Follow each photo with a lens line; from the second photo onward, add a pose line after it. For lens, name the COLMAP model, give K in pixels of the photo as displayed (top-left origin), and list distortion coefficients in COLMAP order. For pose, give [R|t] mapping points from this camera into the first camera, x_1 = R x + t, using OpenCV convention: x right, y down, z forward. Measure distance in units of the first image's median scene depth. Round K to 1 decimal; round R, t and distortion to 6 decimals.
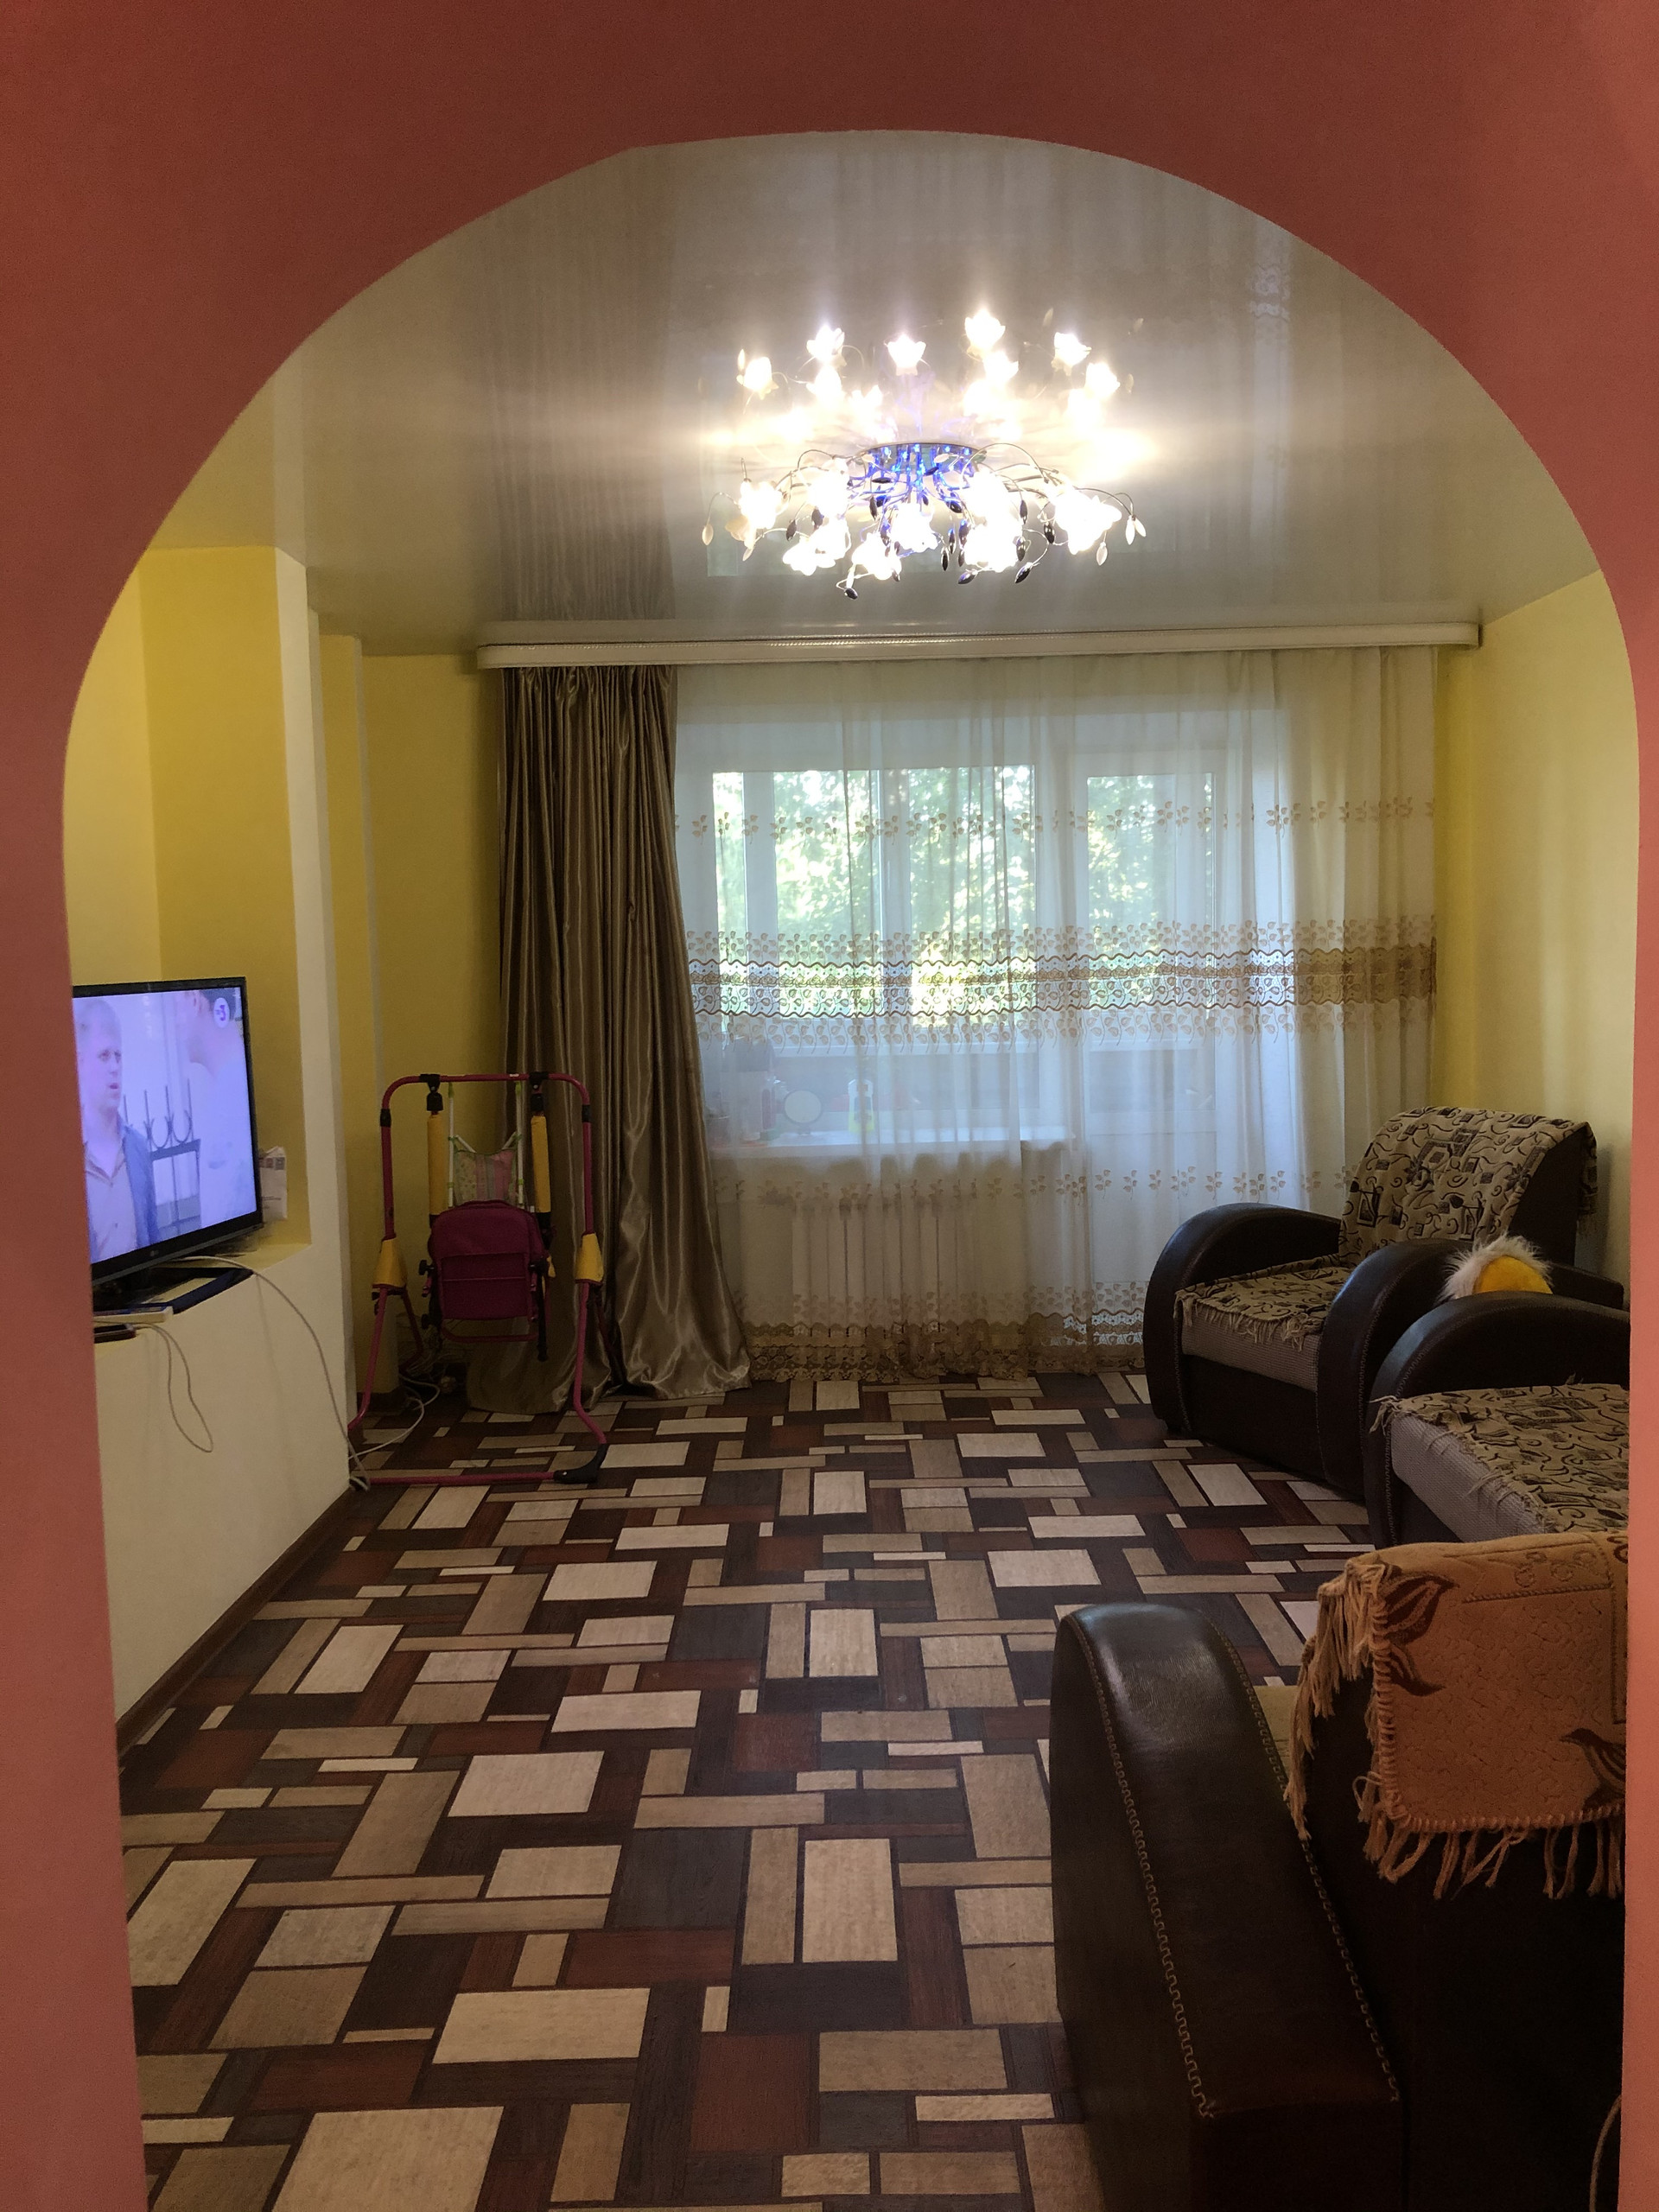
lens RADIAL K [[1783.0, 0, 829.5], [0, 1783.0, 1106.0], [0, 0, 1]] dist [0.177452, -0.581771]
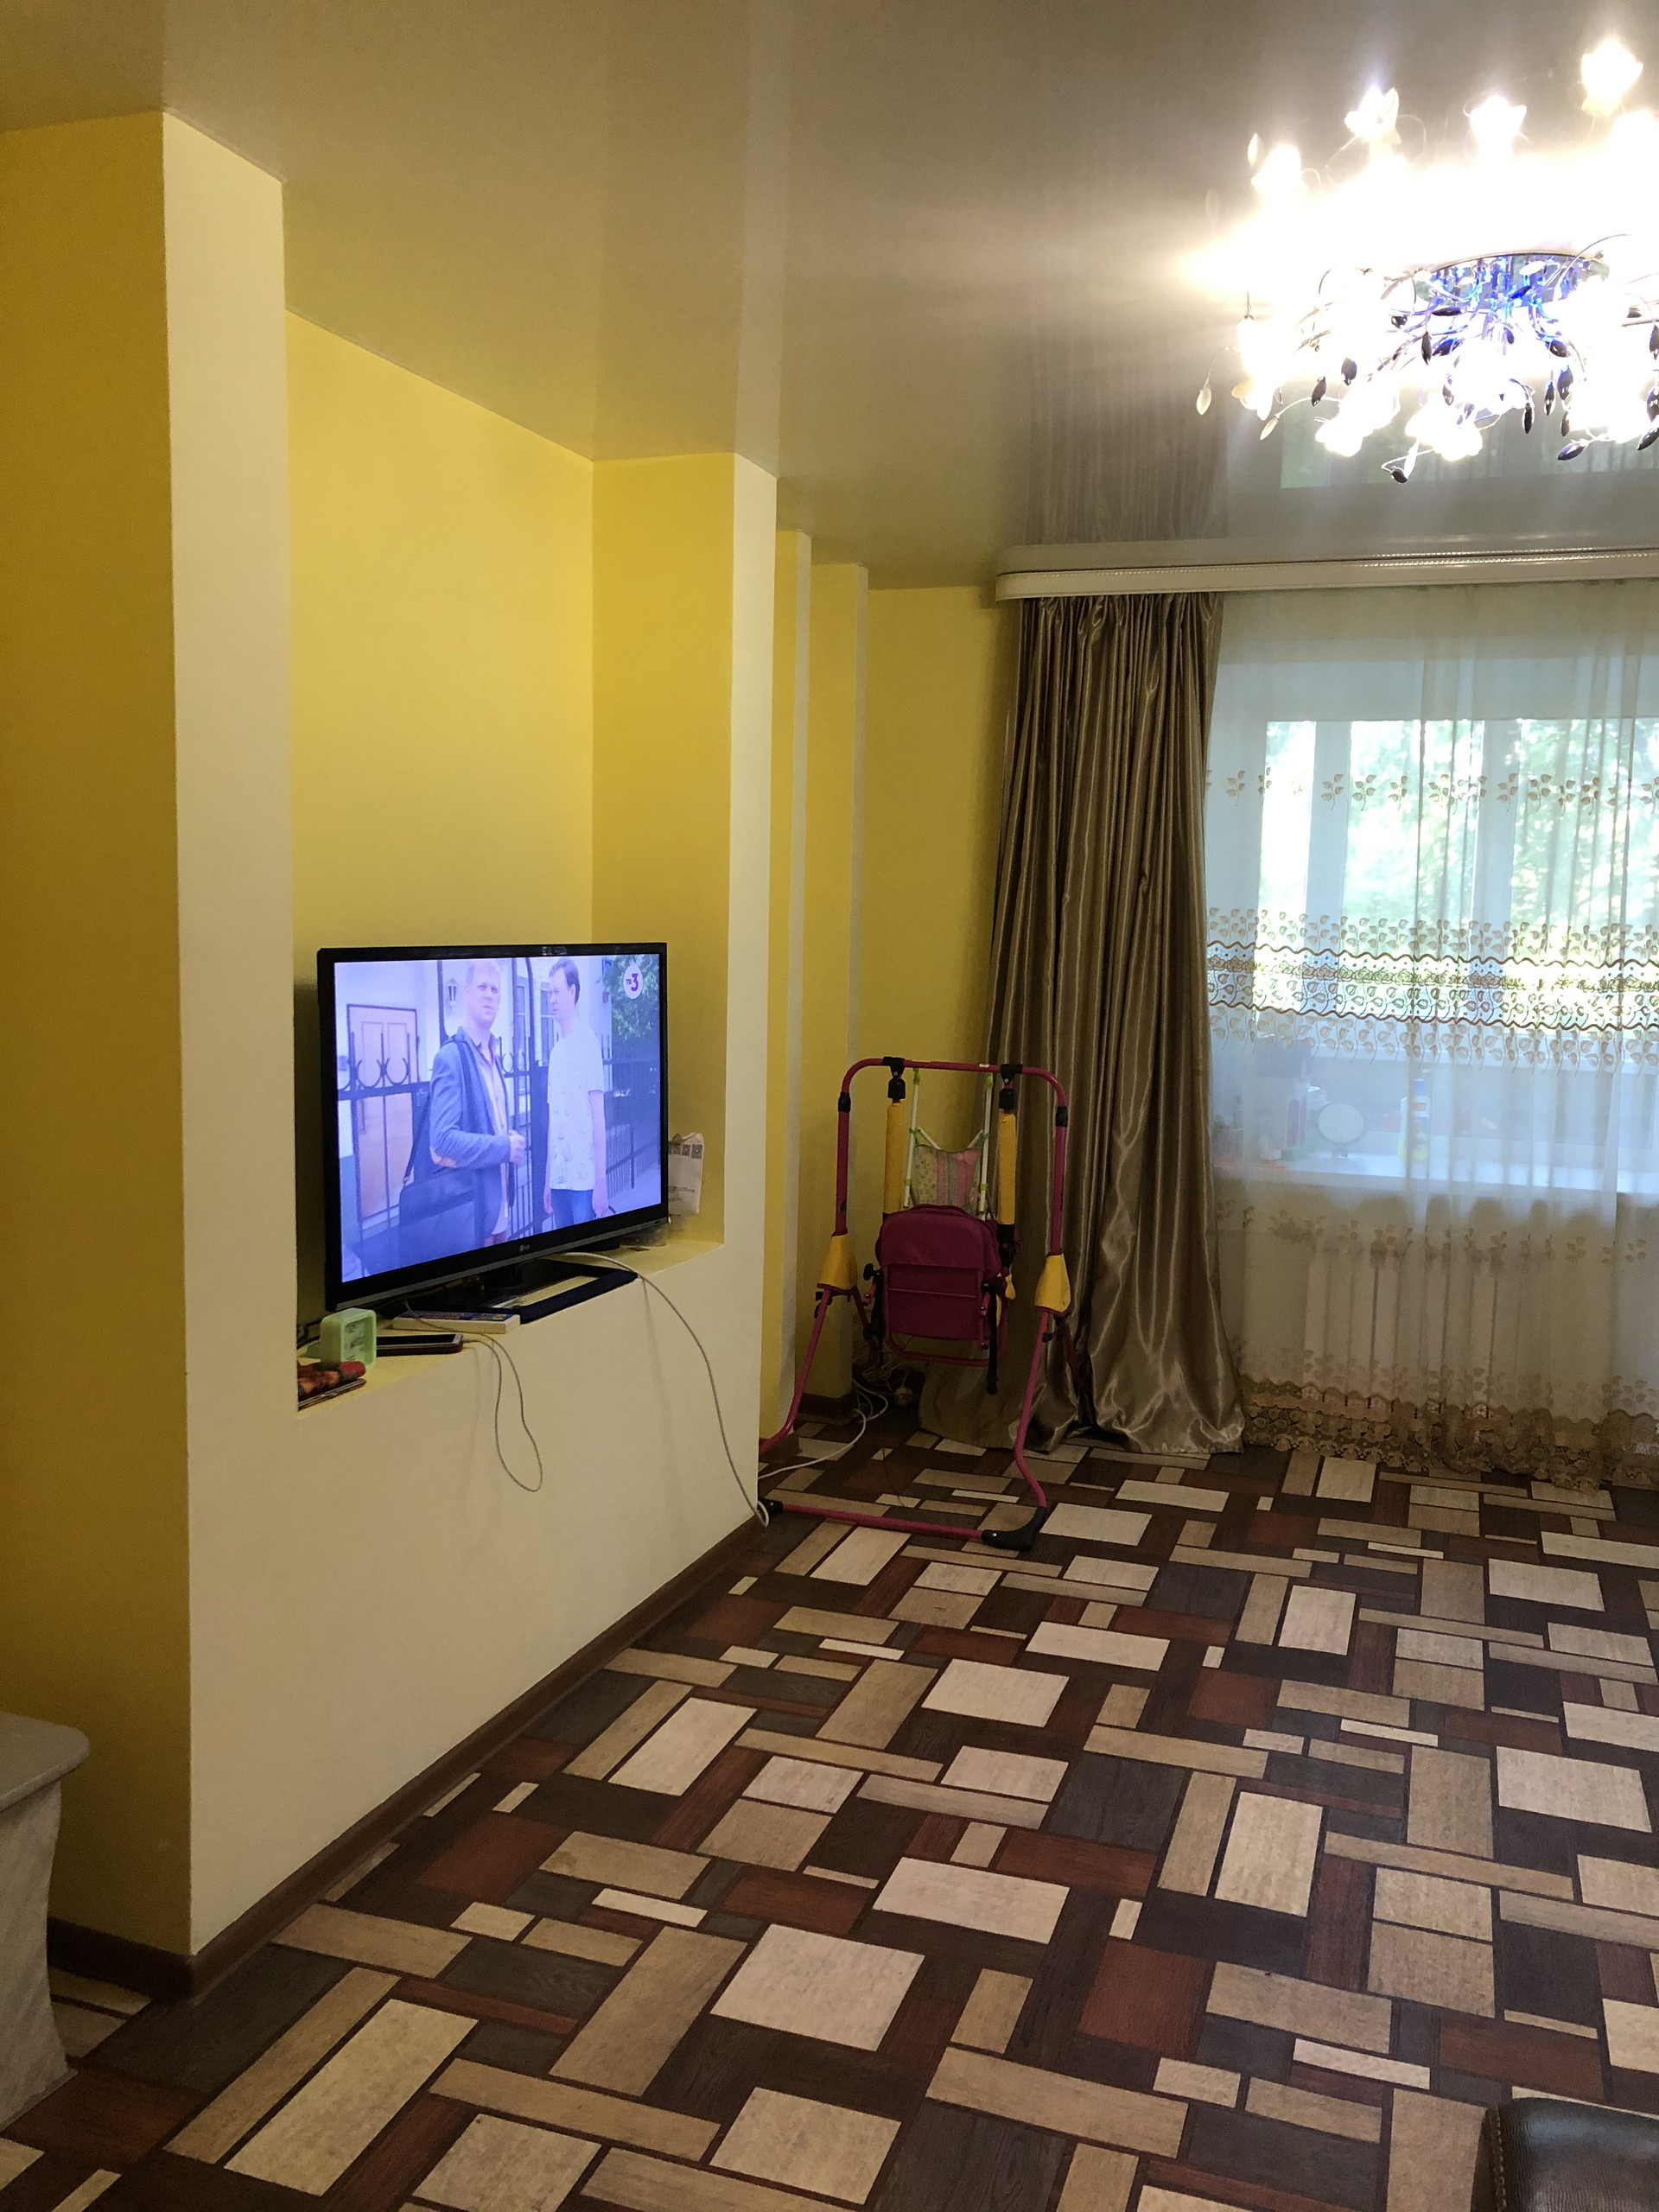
lens RADIAL K [[1811.6, 0, 829.5], [0, 1811.6, 1106.0], [0, 0, 1]] dist [0.011653, -0.000619]
pose [[0.943999, 0.082835, -0.319381, 0.034598], [-0.075939, 0.996532, 0.034006, -0.021523], [0.321091, -0.007848, 0.947016, 0.142883]]
